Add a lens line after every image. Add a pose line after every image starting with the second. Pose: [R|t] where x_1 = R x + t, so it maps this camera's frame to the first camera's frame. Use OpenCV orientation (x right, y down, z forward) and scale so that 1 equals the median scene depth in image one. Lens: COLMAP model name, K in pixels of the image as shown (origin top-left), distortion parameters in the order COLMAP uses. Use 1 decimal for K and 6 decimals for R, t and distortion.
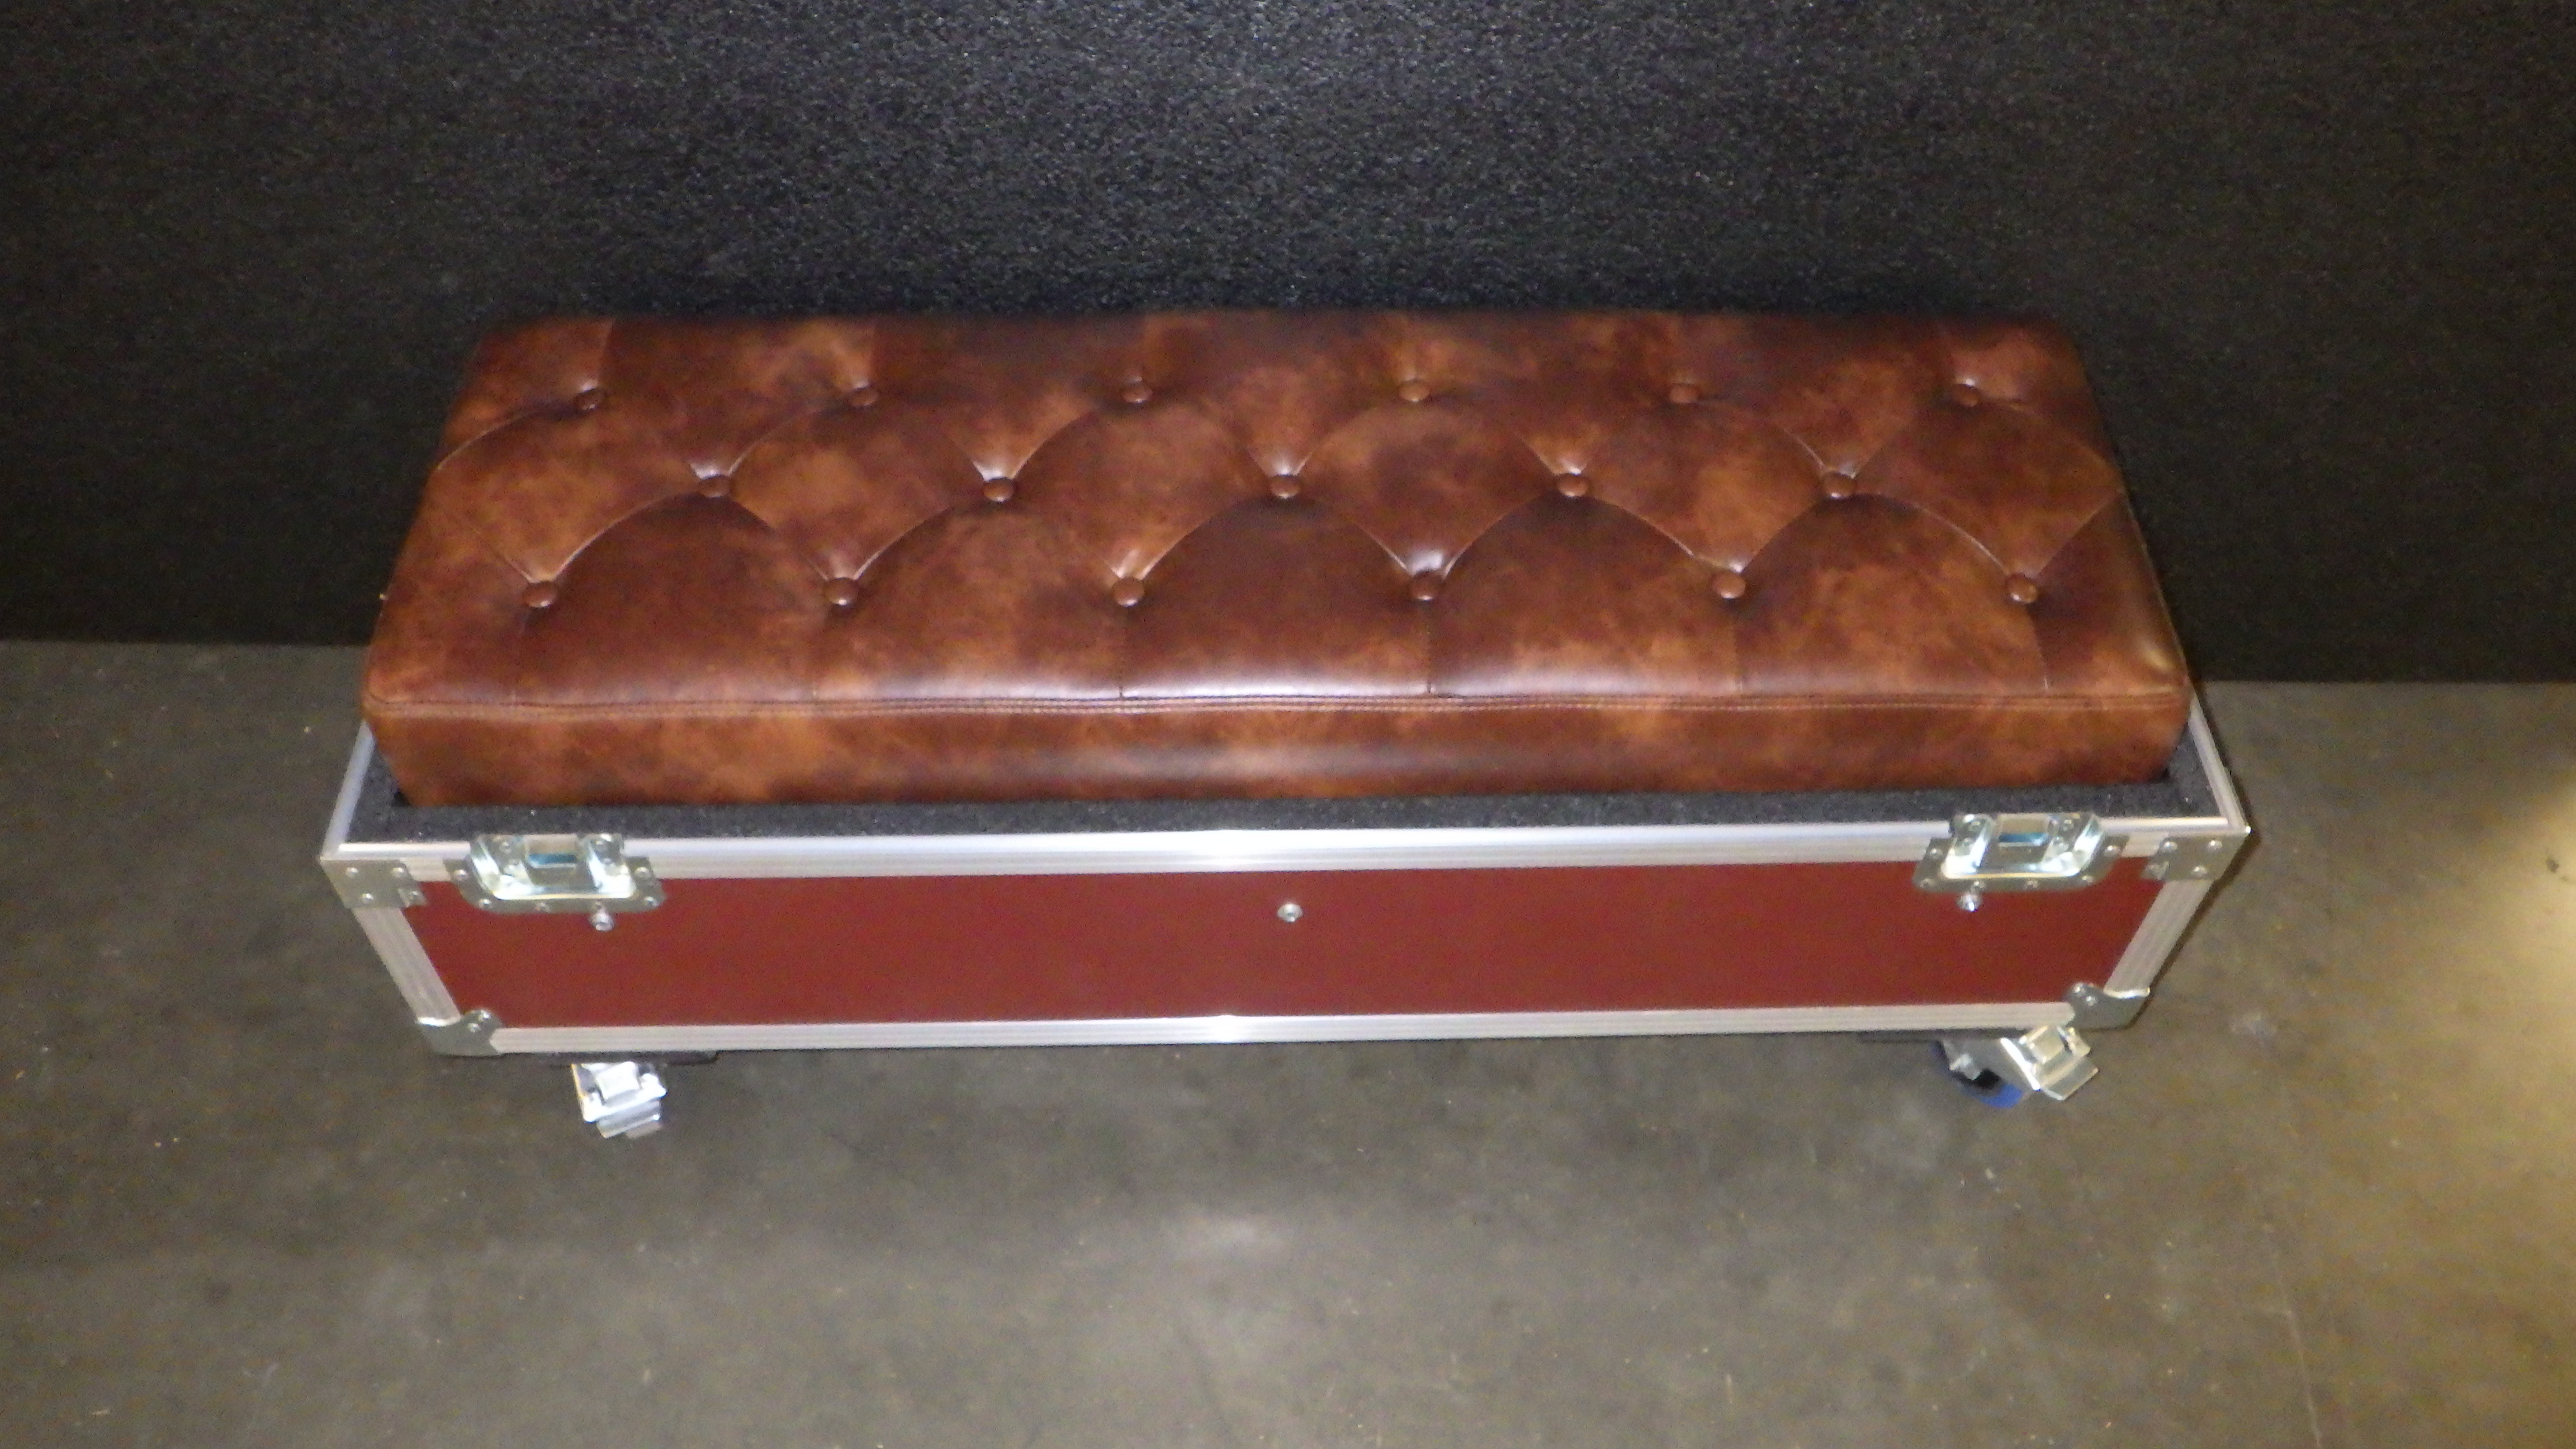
lens RADIAL K [[2141.9, 0, 1291.7], [0, 2141.9, 697.8], [0, 0, 1]] dist [-0.000406, 0.008454]
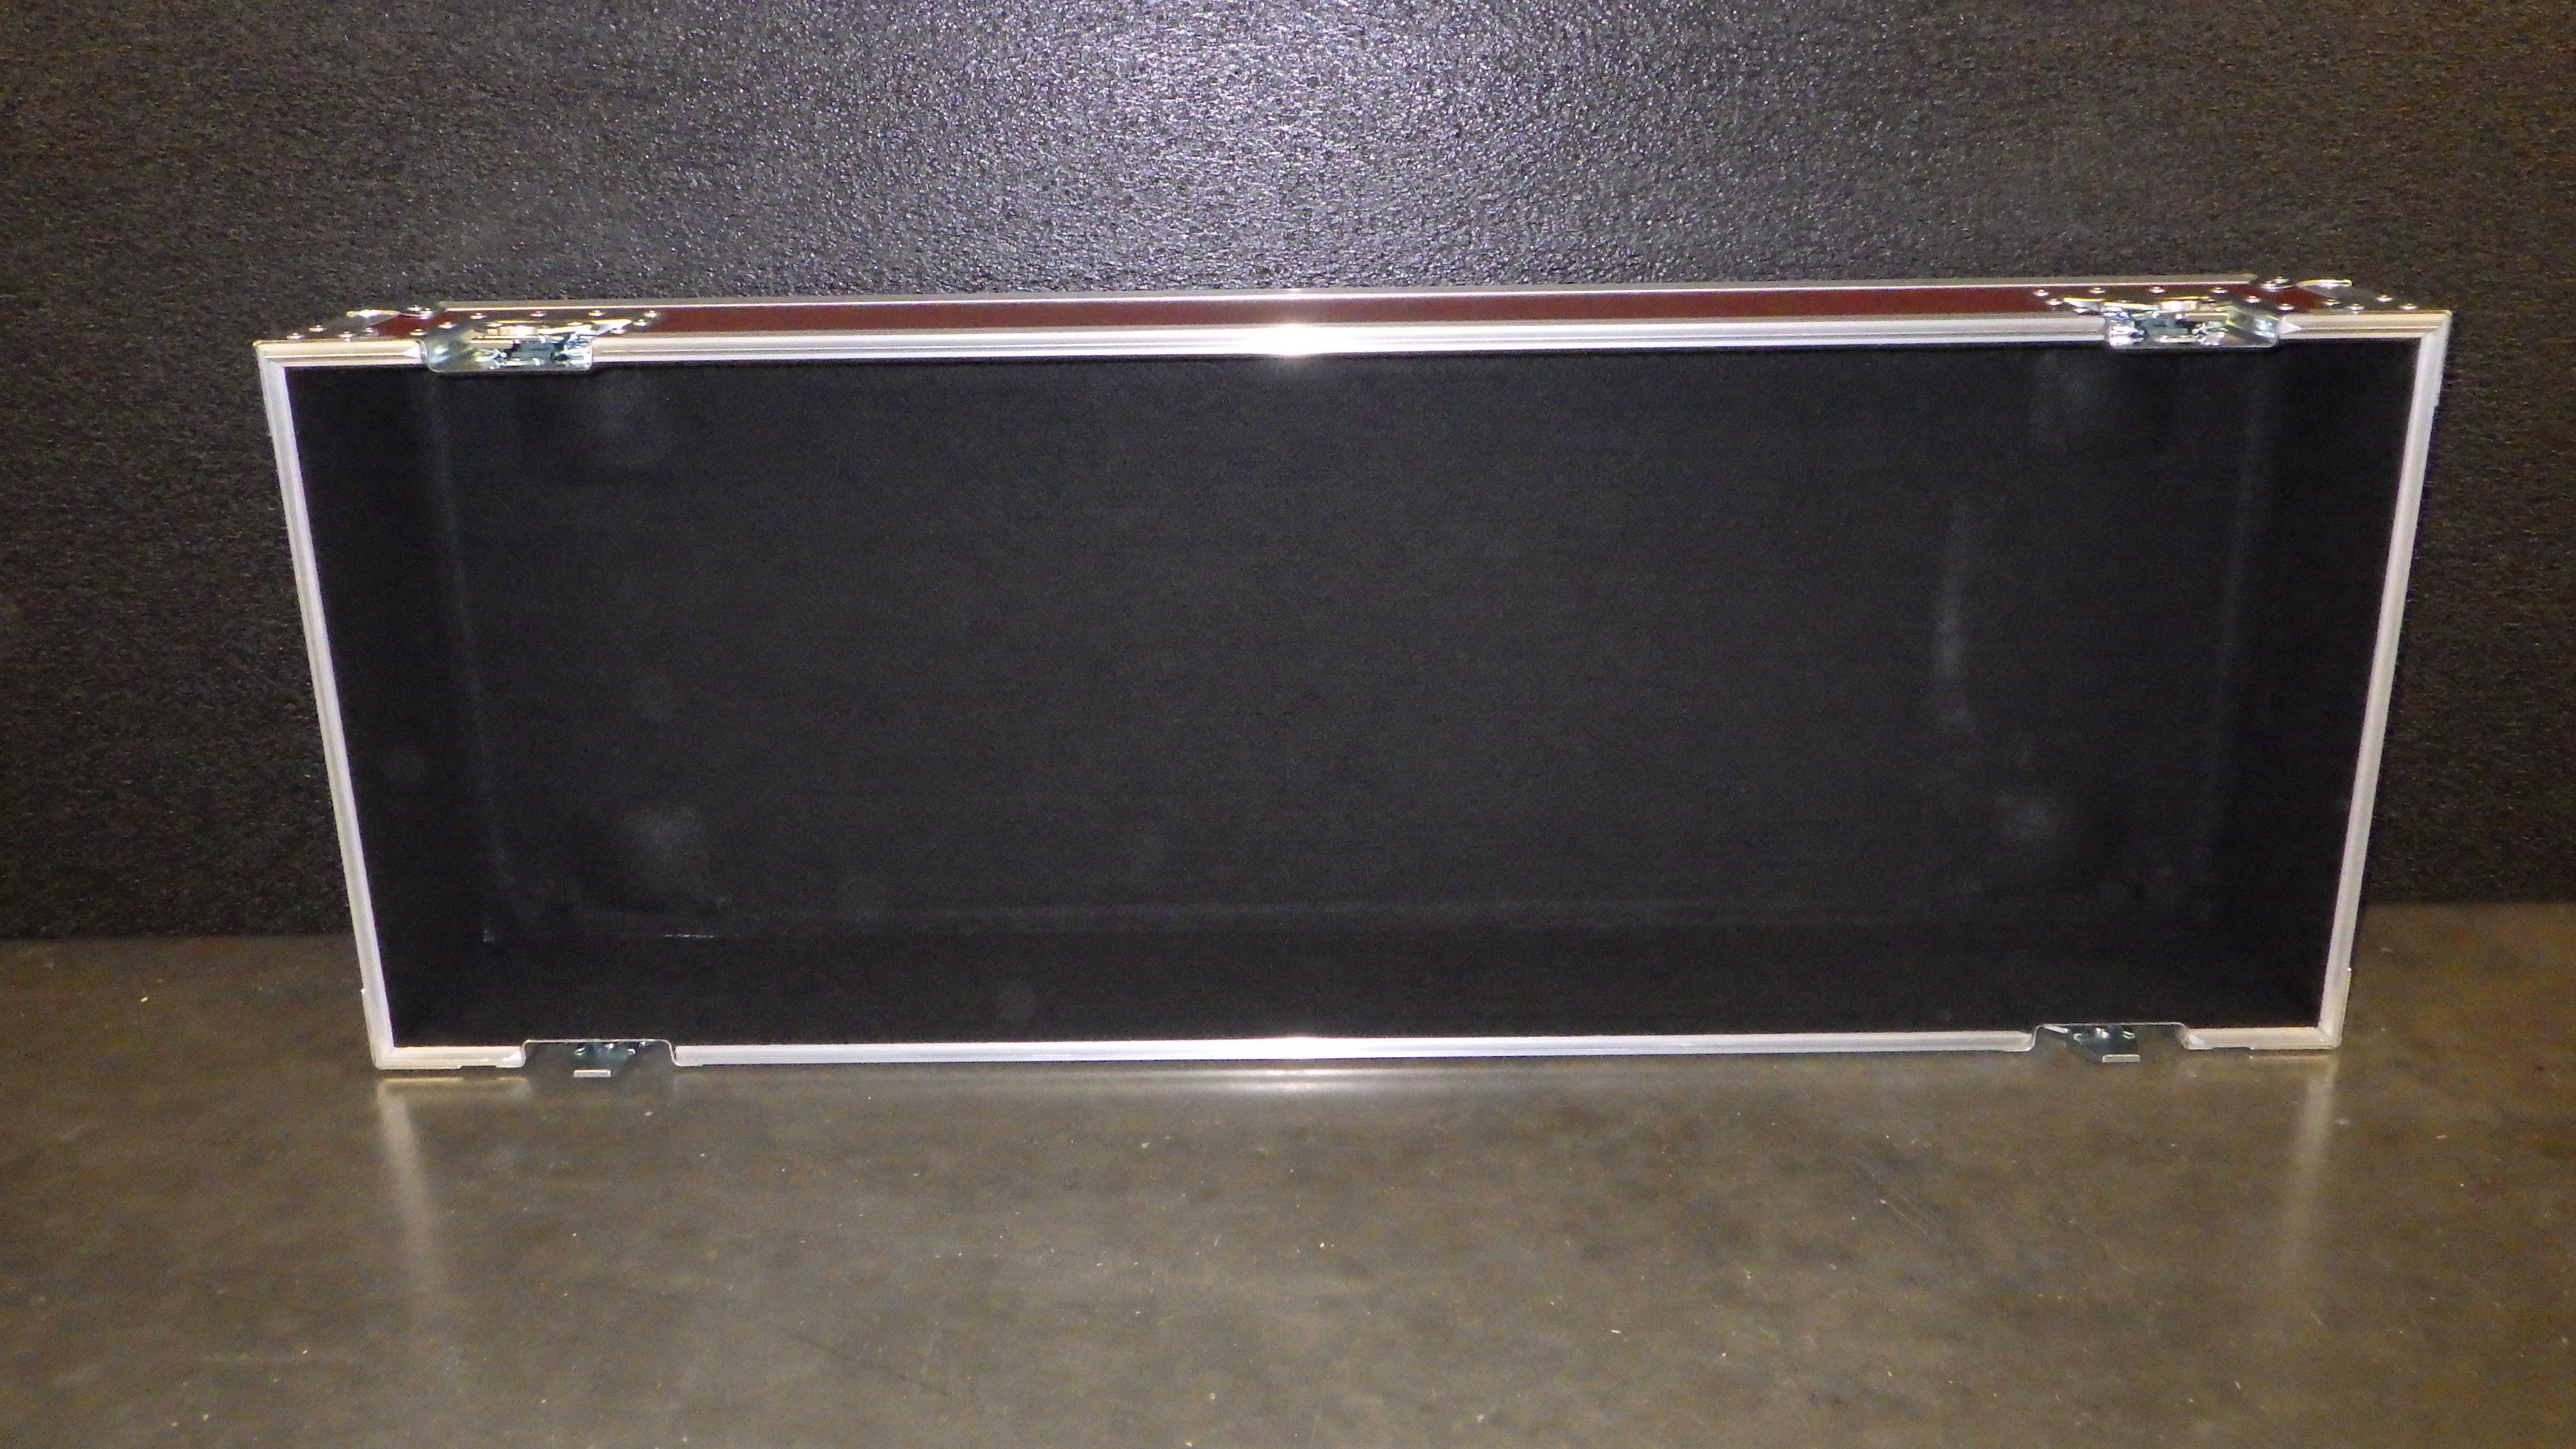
lens RADIAL K [[2141.9, 0, 1291.7], [0, 2141.9, 728.4], [0, 0, 1]] dist [-0.000406, 0.008454]
pose [[0.999528, -0.030613, 0.002749, -0.065763], [0.027544, 0.852457, -0.522072, 0.415322], [0.013639, 0.521901, 0.852897, 0.375869]]
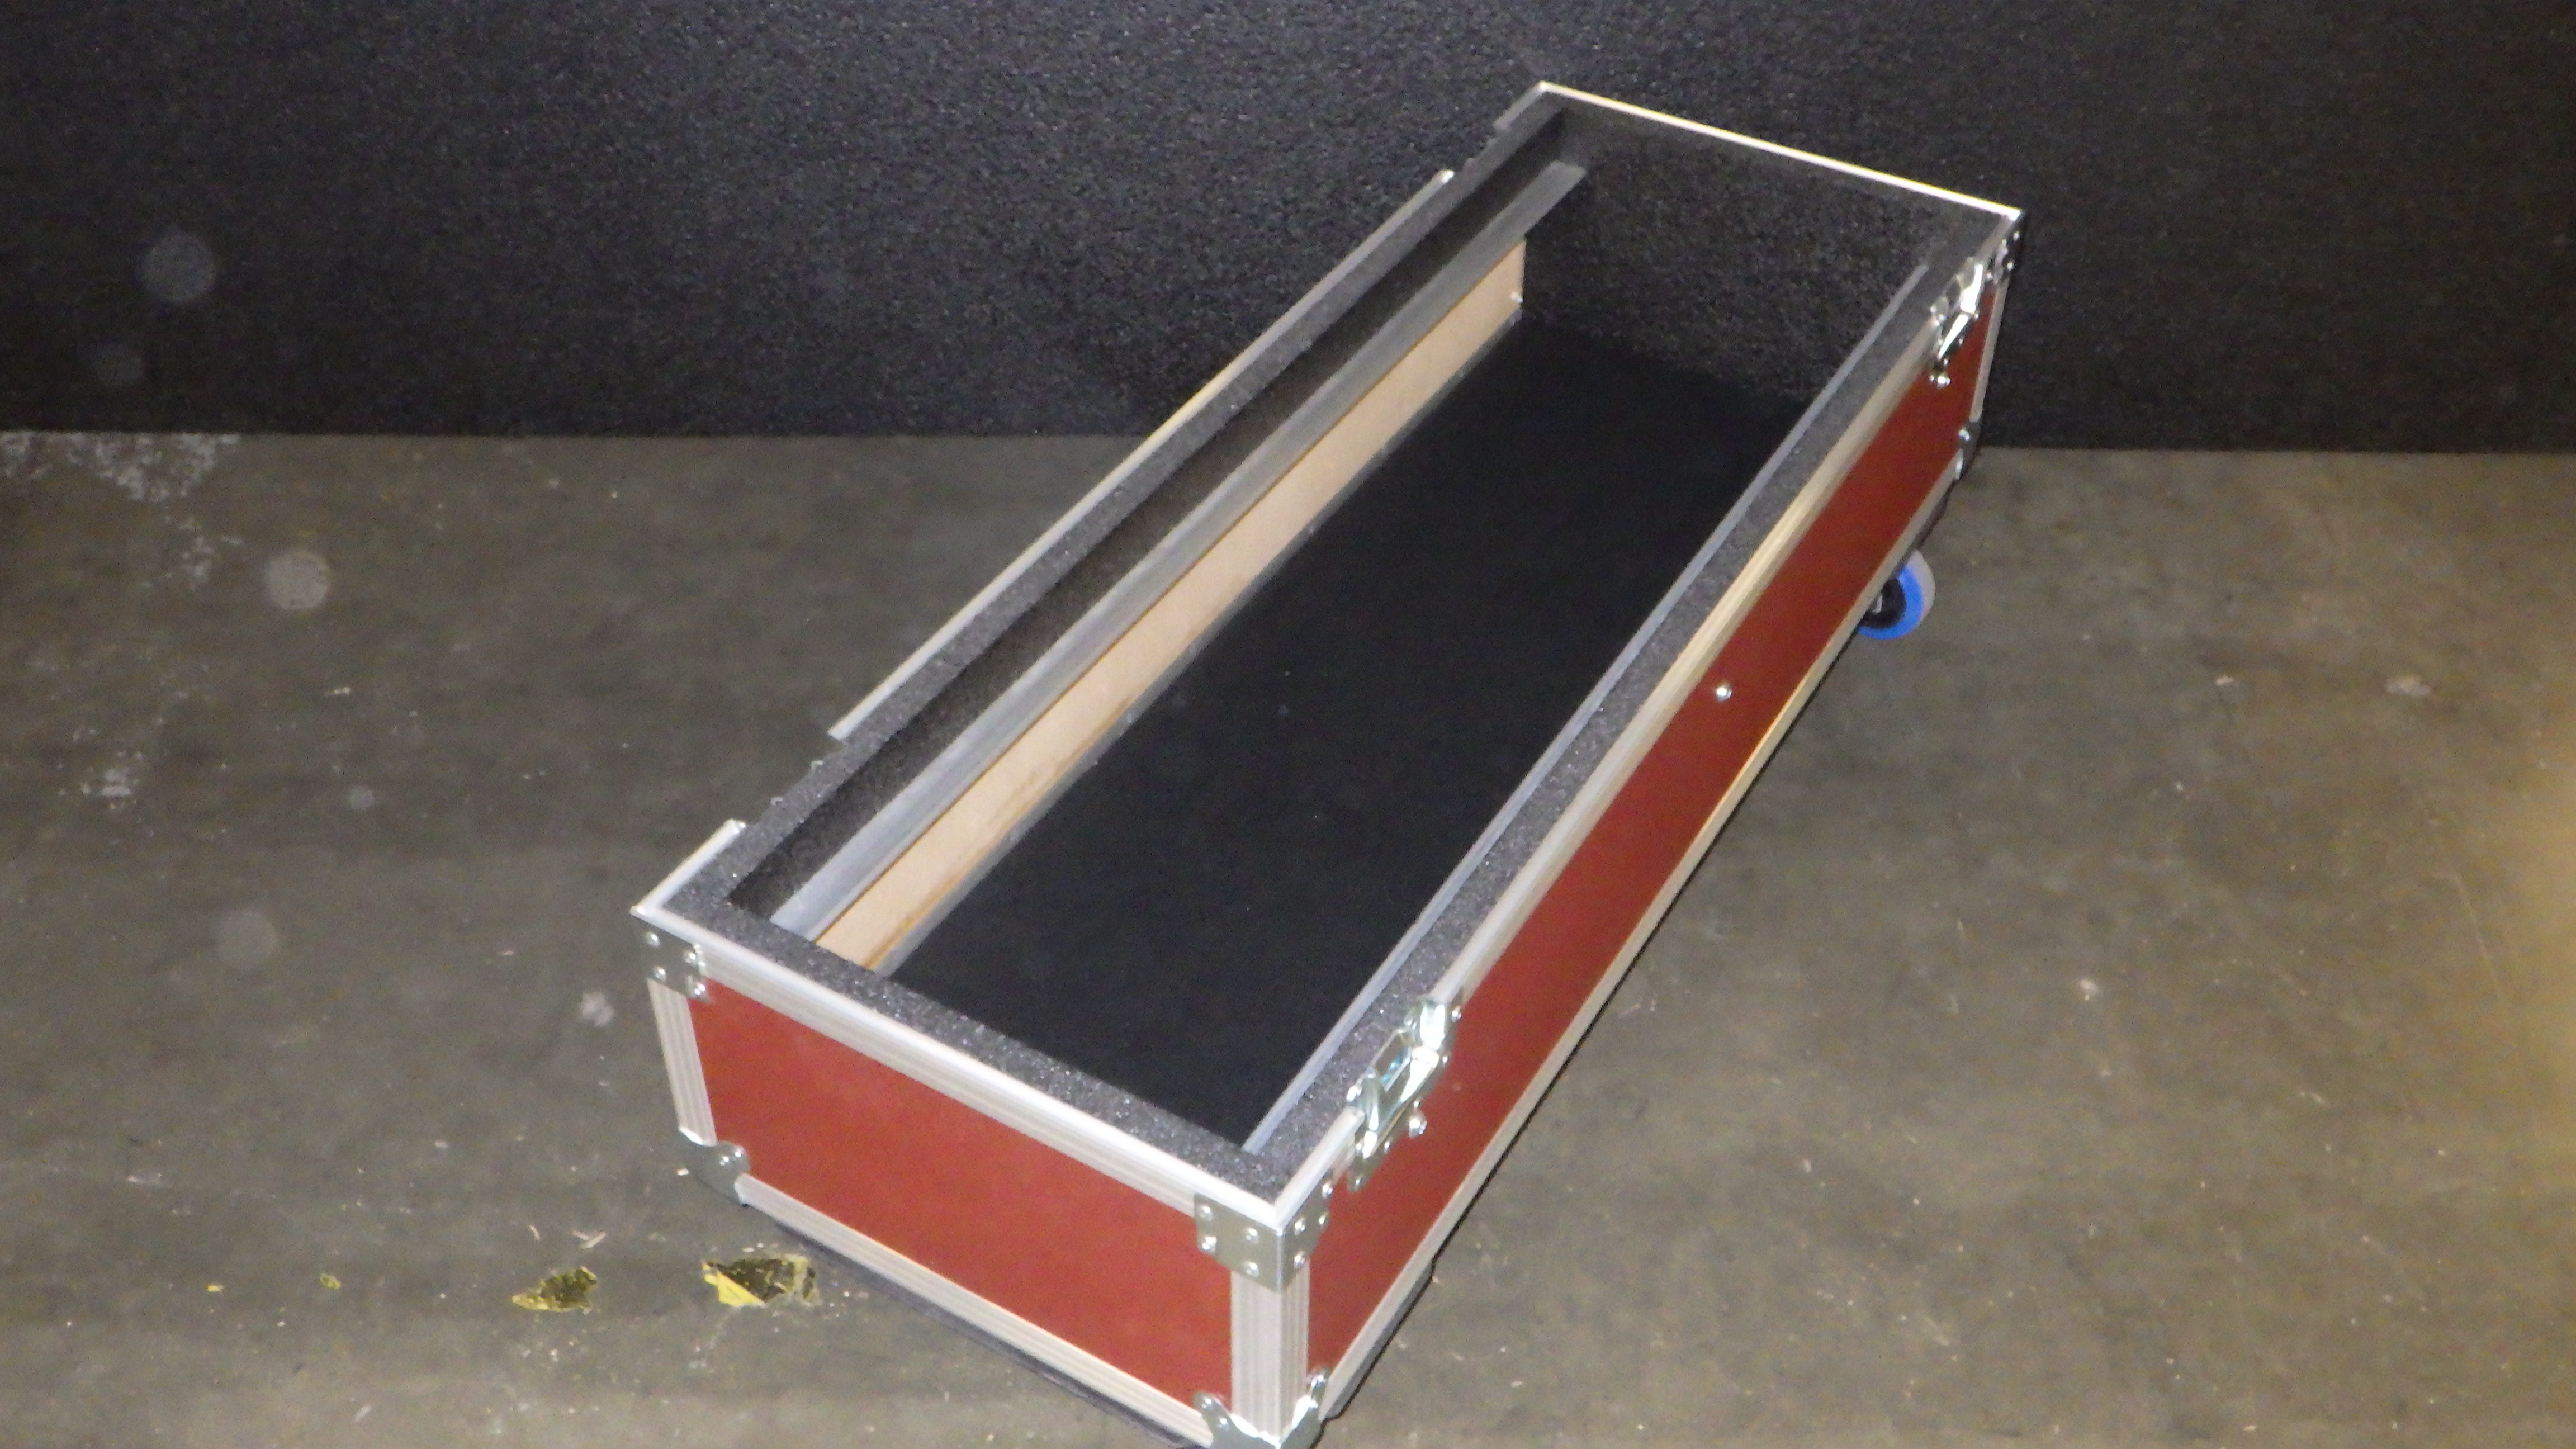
lens RADIAL K [[2585.2, 0, 1298.6], [0, 2585.2, 709.8], [0, 0, 1]] dist [0.011474, 0.000000]
pose [[0.999936, -0.008437, 0.007552, -0.148561], [0.009668, 0.983349, -0.181468, 0.446952], [-0.005895, 0.181530, 0.983368, -0.342614]]
